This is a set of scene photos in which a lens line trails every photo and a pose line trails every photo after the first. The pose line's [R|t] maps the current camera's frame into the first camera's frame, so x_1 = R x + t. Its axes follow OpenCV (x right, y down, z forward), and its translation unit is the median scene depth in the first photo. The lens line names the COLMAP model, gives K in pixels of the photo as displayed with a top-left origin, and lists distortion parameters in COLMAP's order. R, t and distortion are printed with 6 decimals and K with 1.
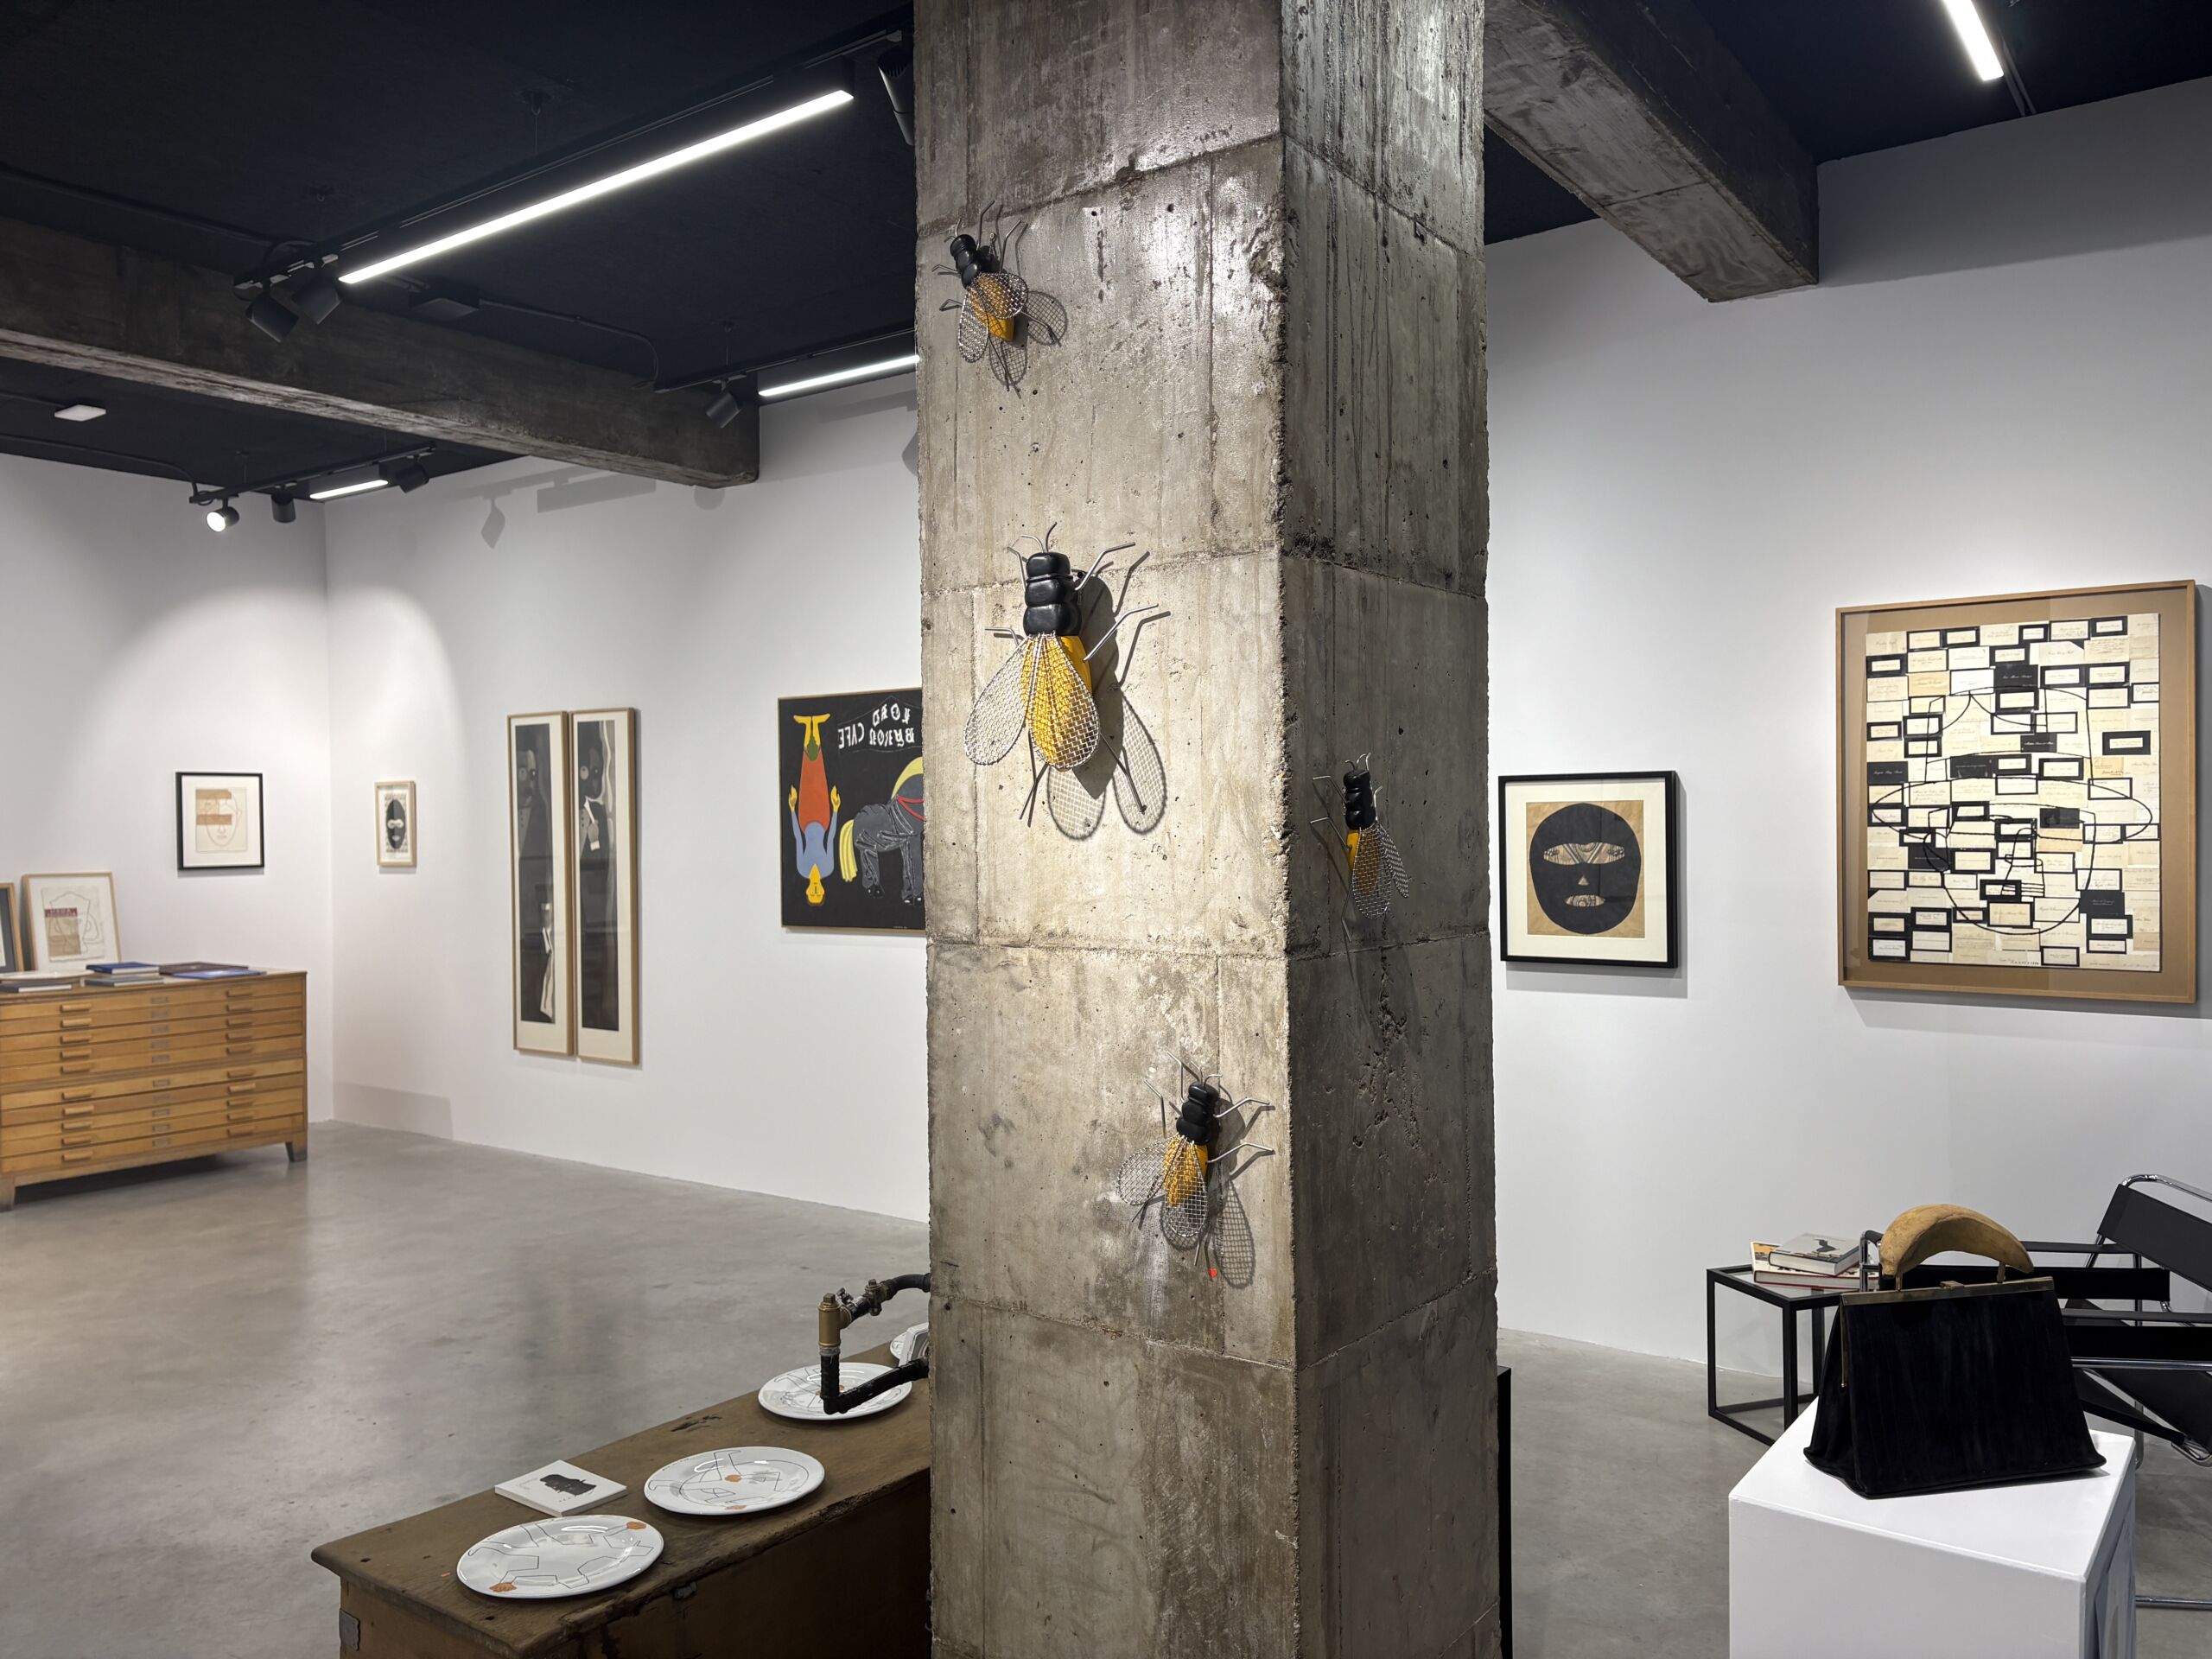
lens RADIAL K [[1680.5, 0, 1111.1], [0, 1680.5, 838.1], [0, 0, 1]] dist [0.012923, 0.006794]
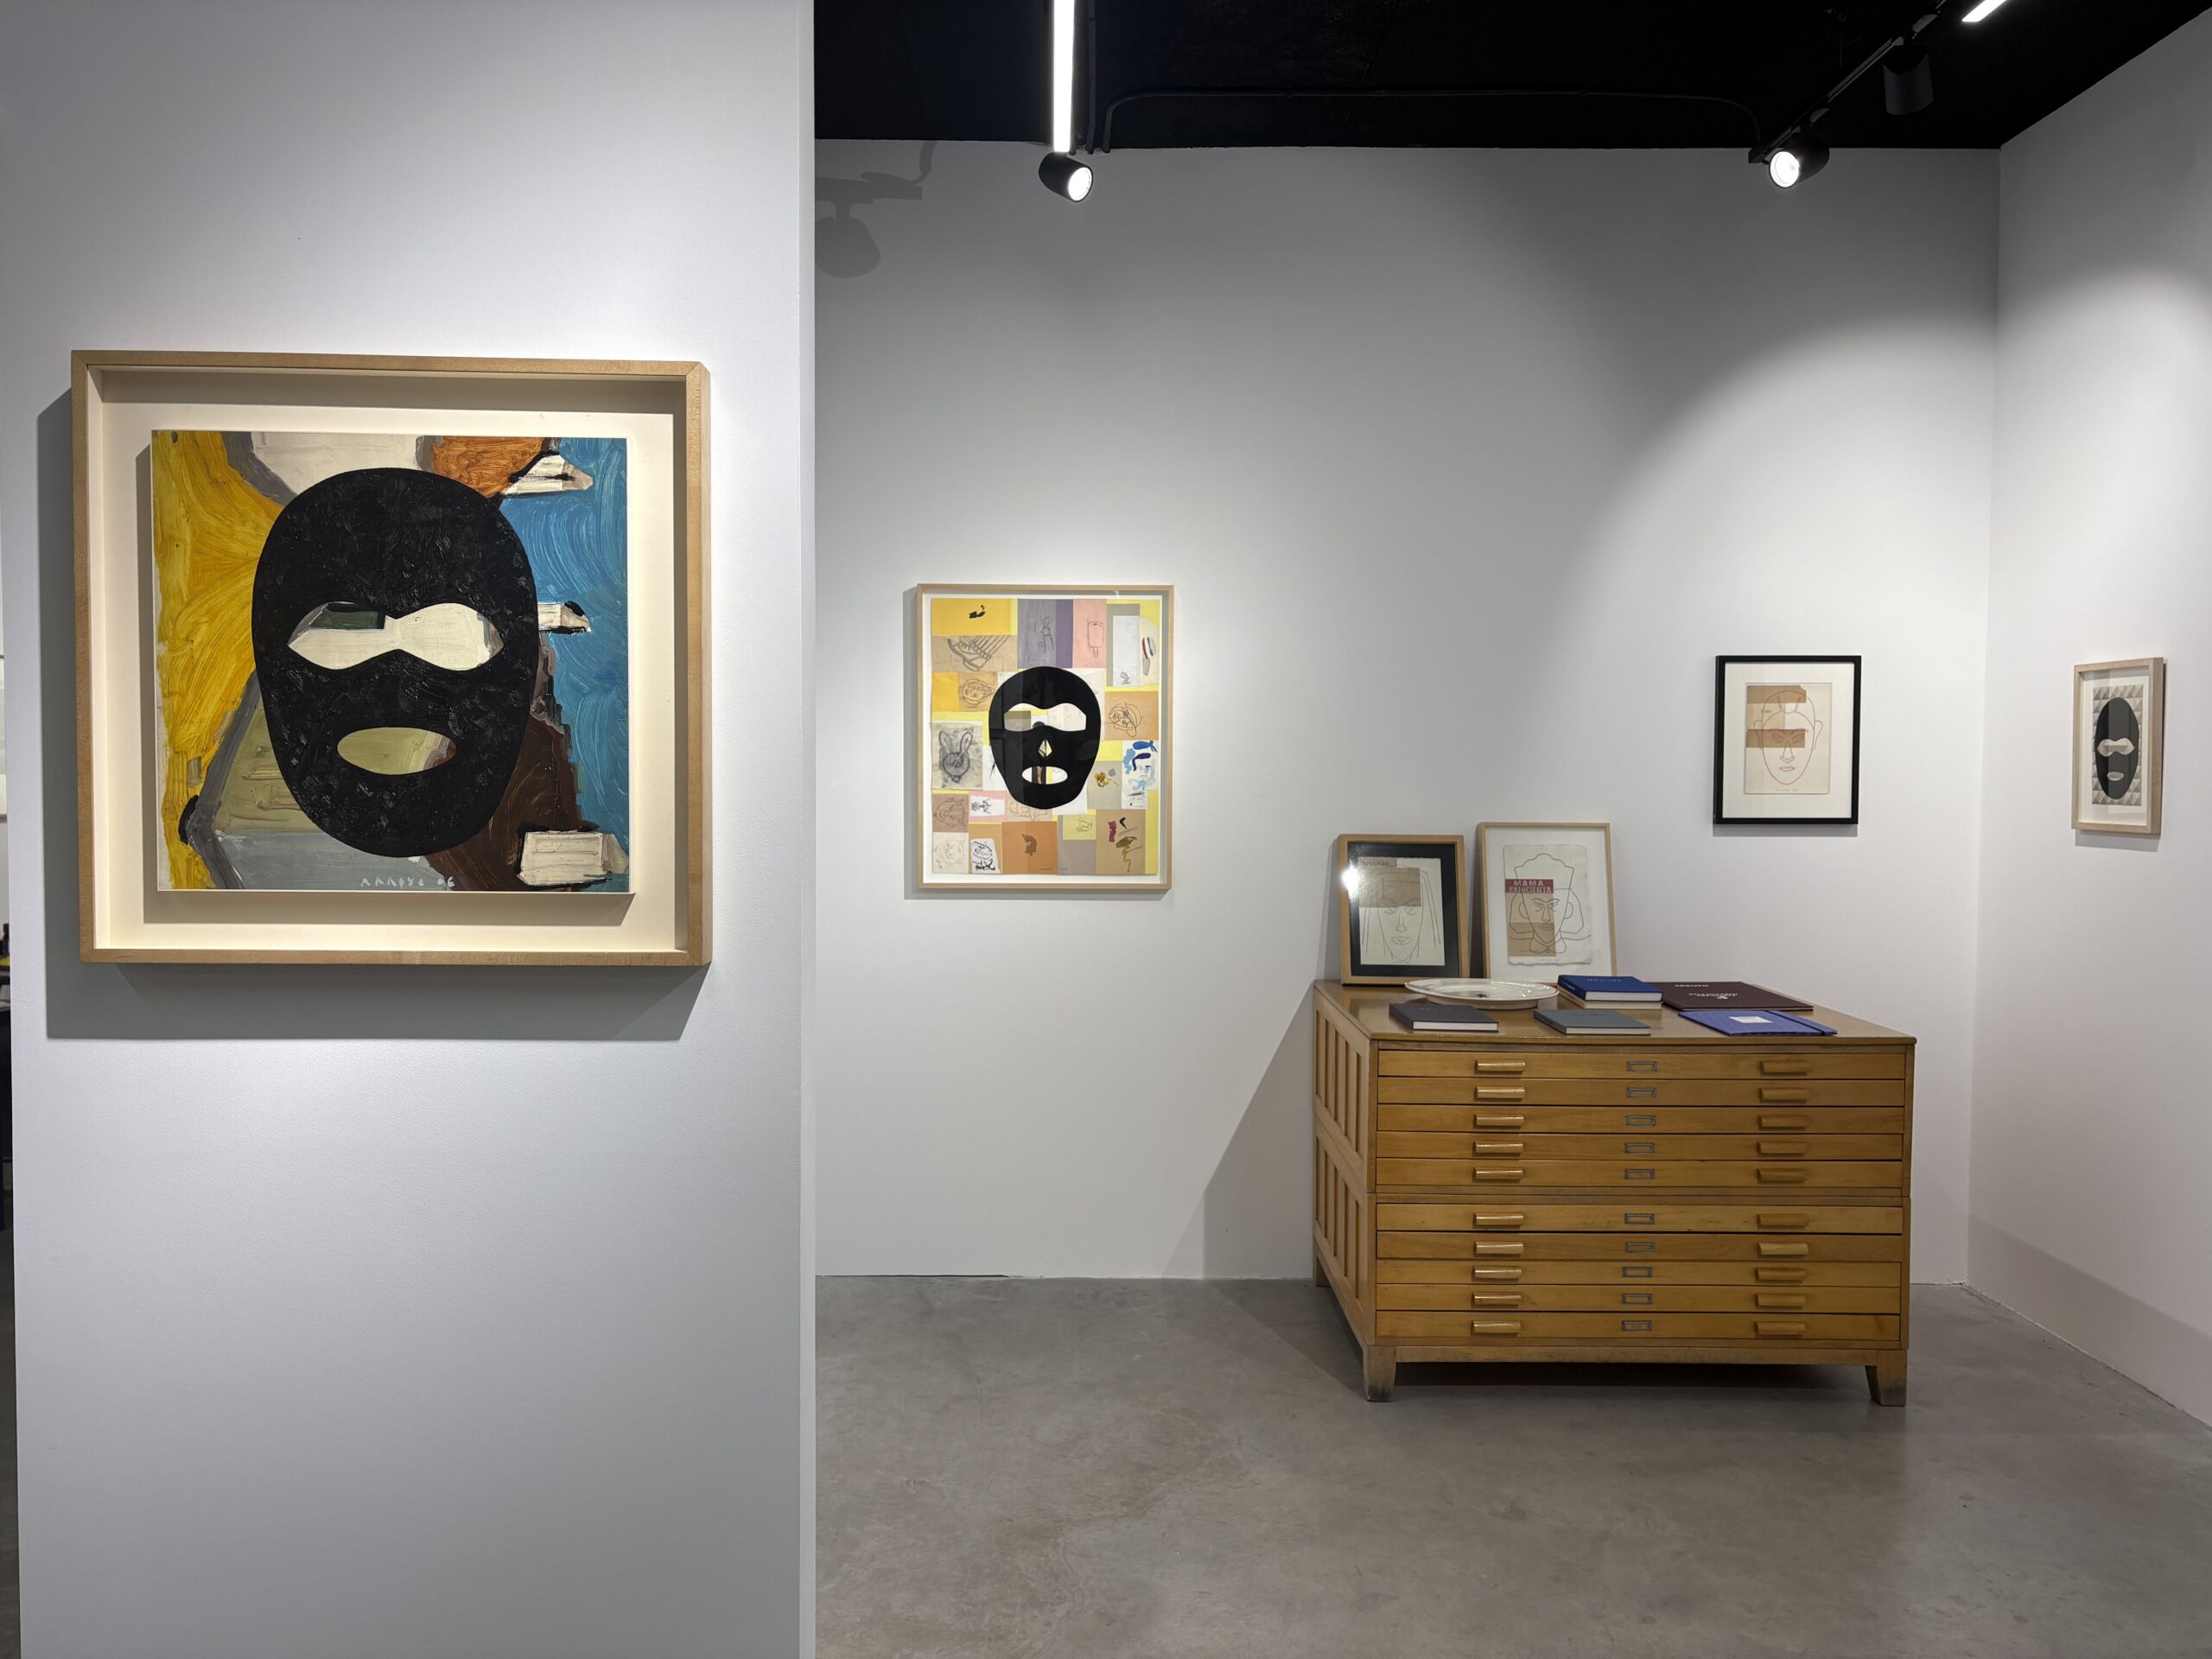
lens RADIAL K [[1680.5, 0, 1108.6], [0, 1680.5, 836.8], [0, 0, 1]] dist [0.012923, 0.006794]
pose [[0.607362, 0.048365, -0.792952, -0.227383], [-0.020220, 0.998763, 0.045431, 0.001262], [0.794168, -0.011560, 0.607588, 0.503676]]
